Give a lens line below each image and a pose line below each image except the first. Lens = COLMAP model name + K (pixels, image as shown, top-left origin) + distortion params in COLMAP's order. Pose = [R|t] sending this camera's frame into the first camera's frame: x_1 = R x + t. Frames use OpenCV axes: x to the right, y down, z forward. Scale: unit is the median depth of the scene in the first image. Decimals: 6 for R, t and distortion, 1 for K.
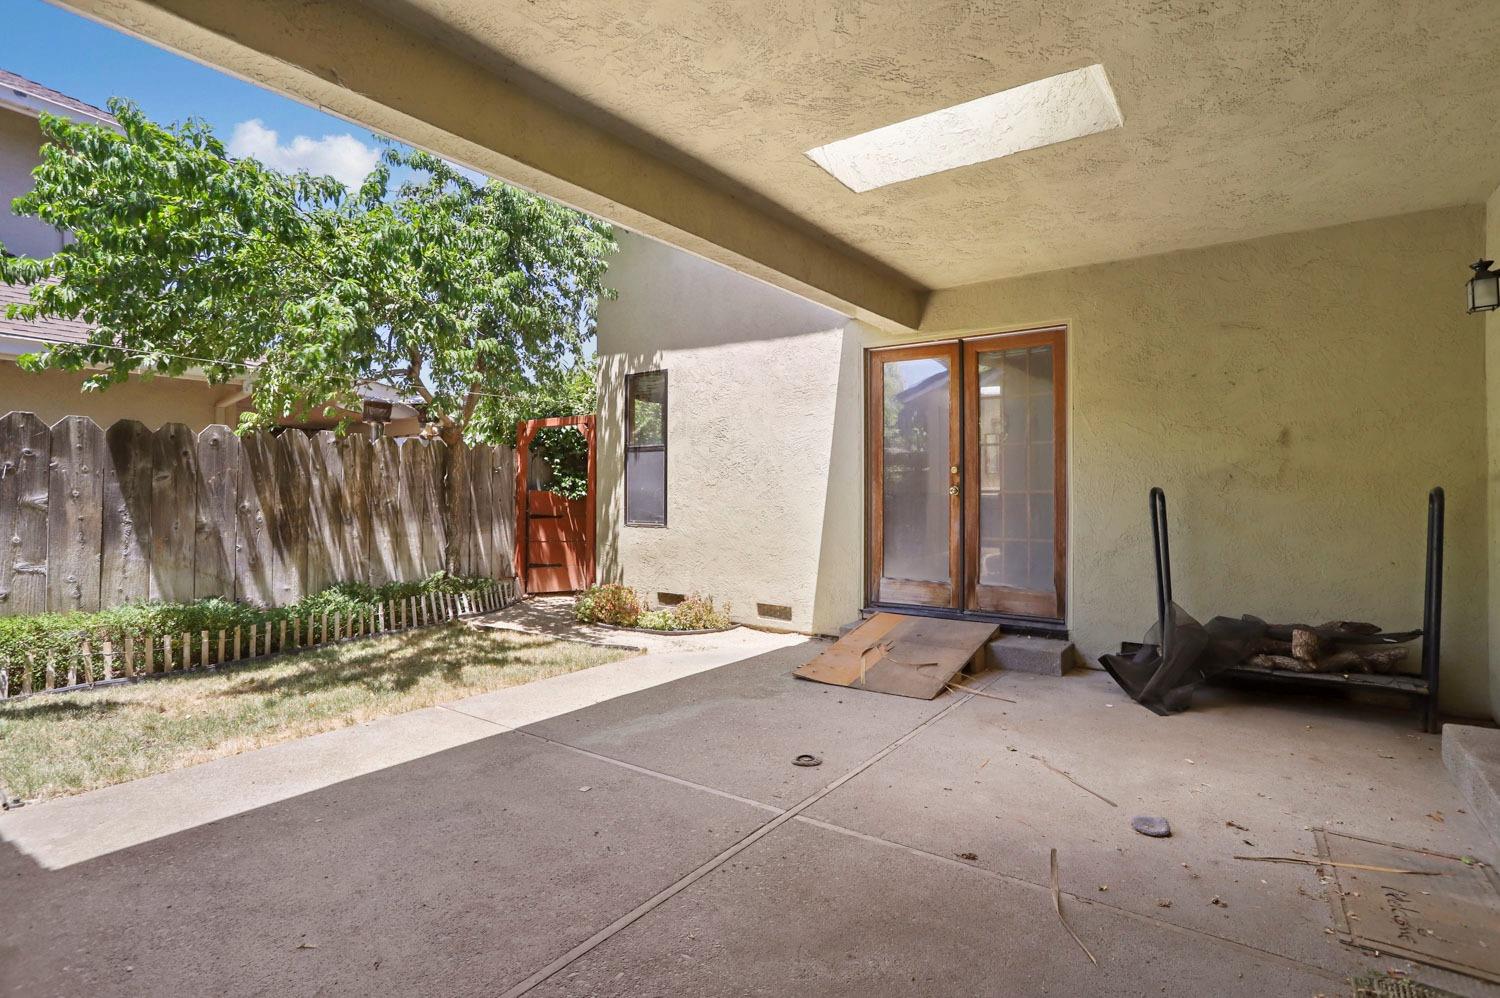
lens RADIAL K [[722.4, 0, 761.7], [0, 722.4, 503.0], [0, 0, 1]] dist [-0.035187, 0.003989]
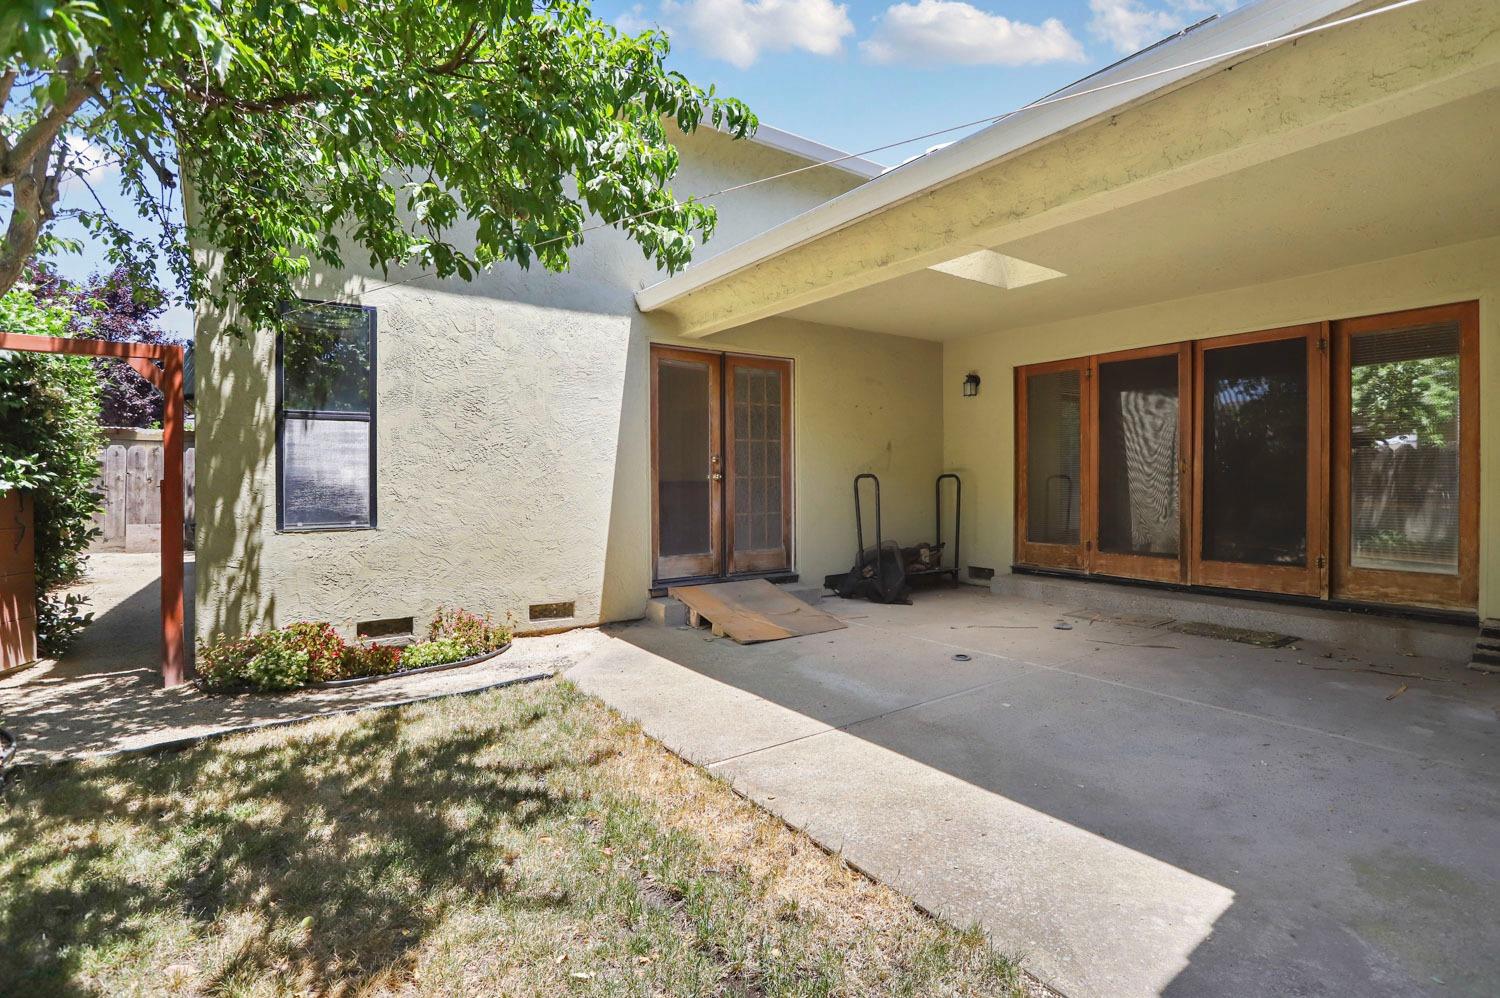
lens RADIAL K [[722.4, 0, 758.8], [0, 722.4, 486.1], [0, 0, 1]] dist [-0.035187, 0.003989]
pose [[0.337211, -0.014449, 0.941318, -0.731529], [0.014955, 0.999838, 0.009990, -0.010549], [-0.941310, 0.010709, 0.337372, 0.442498]]
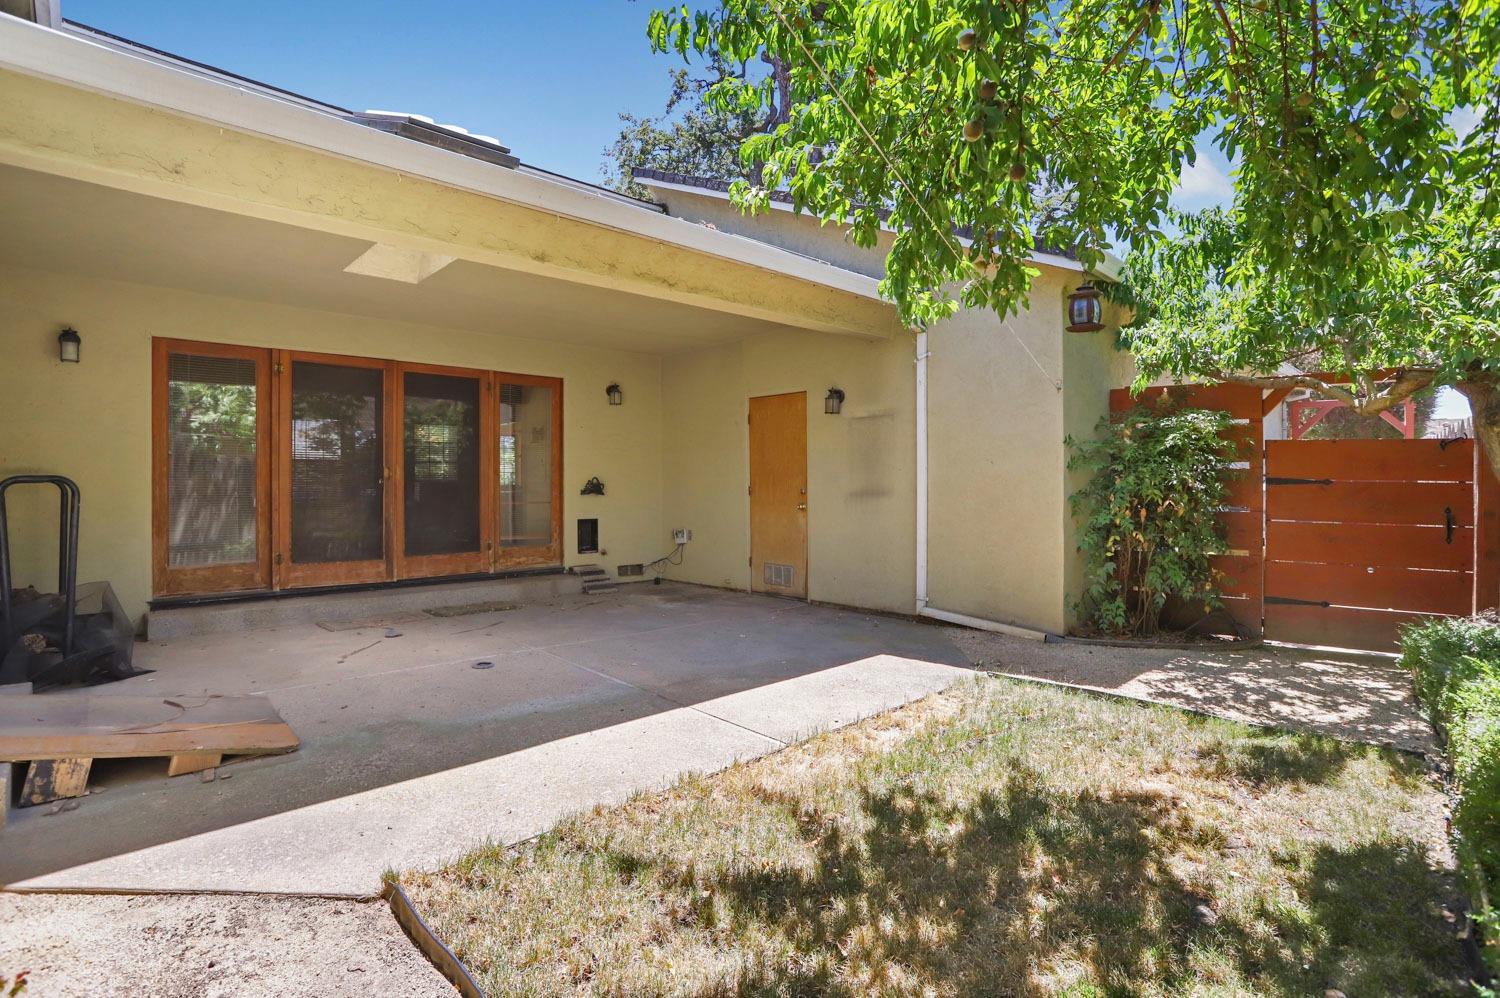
lens RADIAL K [[722.4, 0, 745.1], [0, 722.4, 492.2], [0, 0, 1]] dist [-0.035187, 0.003989]
pose [[-0.982060, -0.009612, 0.188324, -0.364988], [-0.006812, 0.999857, 0.015508, -0.012937], [-0.188446, 0.013946, -0.981984, 1.163217]]
